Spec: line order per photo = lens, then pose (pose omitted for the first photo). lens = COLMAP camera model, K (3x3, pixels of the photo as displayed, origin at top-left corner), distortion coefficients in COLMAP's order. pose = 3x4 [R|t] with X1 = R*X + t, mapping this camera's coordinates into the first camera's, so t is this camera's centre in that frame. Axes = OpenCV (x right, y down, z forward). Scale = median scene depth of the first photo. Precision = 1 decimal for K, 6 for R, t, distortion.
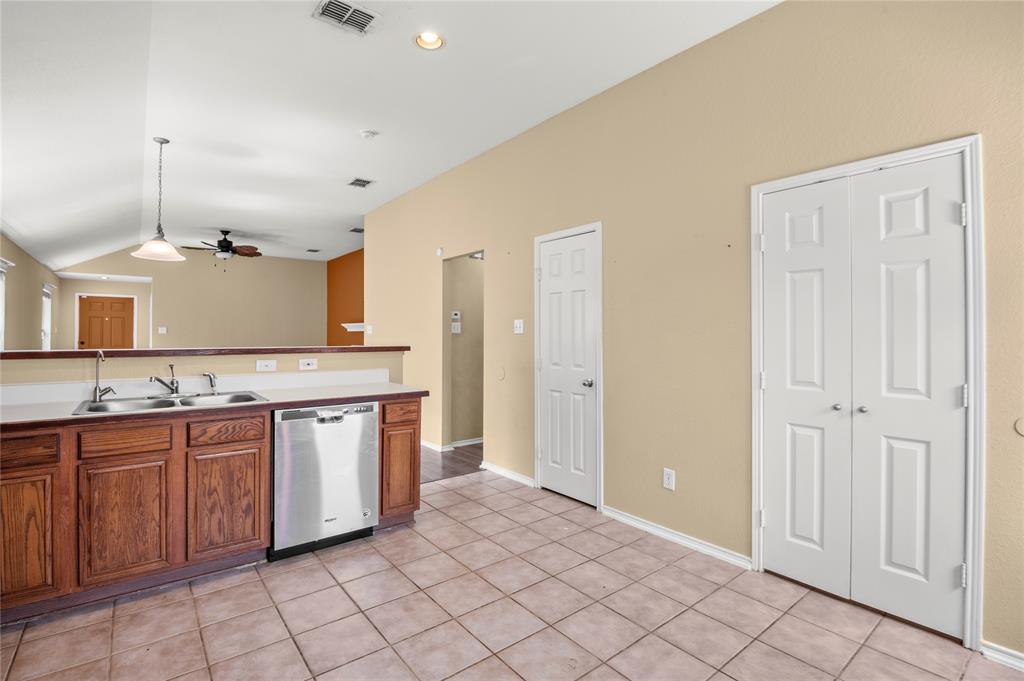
lens RADIAL K [[476.0, 0, 507.3], [0, 476.0, 331.0], [0, 0, 1]] dist [-0.016643, -0.004001]
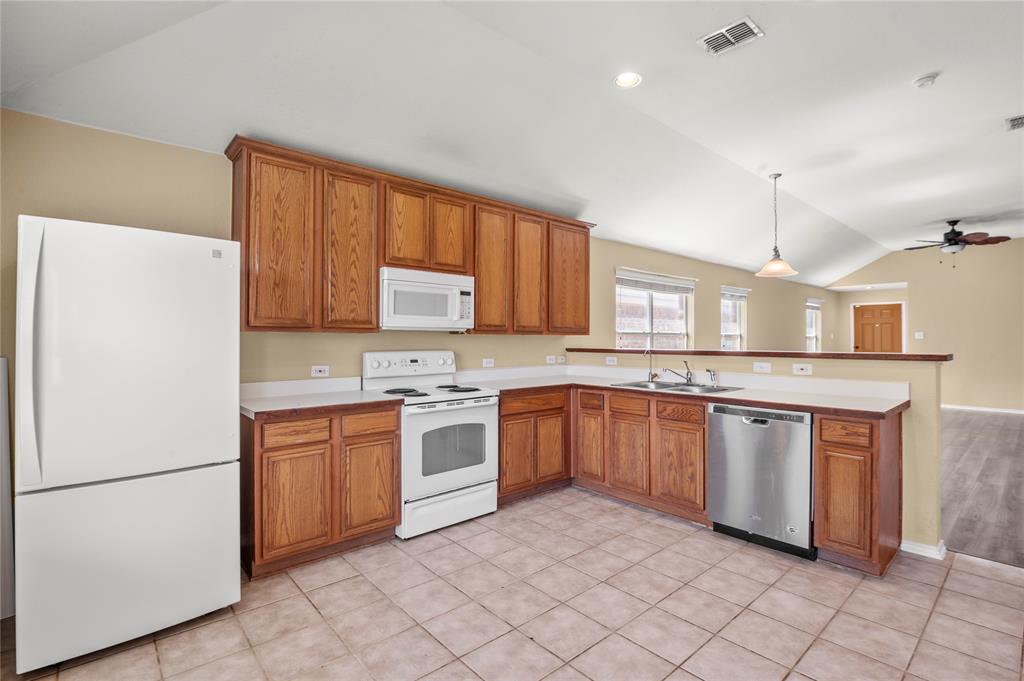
lens RADIAL K [[476.0, 0, 516.6], [0, 476.0, 332.4], [0, 0, 1]] dist [-0.016643, -0.004001]
pose [[0.052872, -0.016289, -0.998468, 0.587408], [0.007856, 0.999843, -0.015895, 0.005199], [0.998570, -0.007004, 0.052992, 0.390941]]
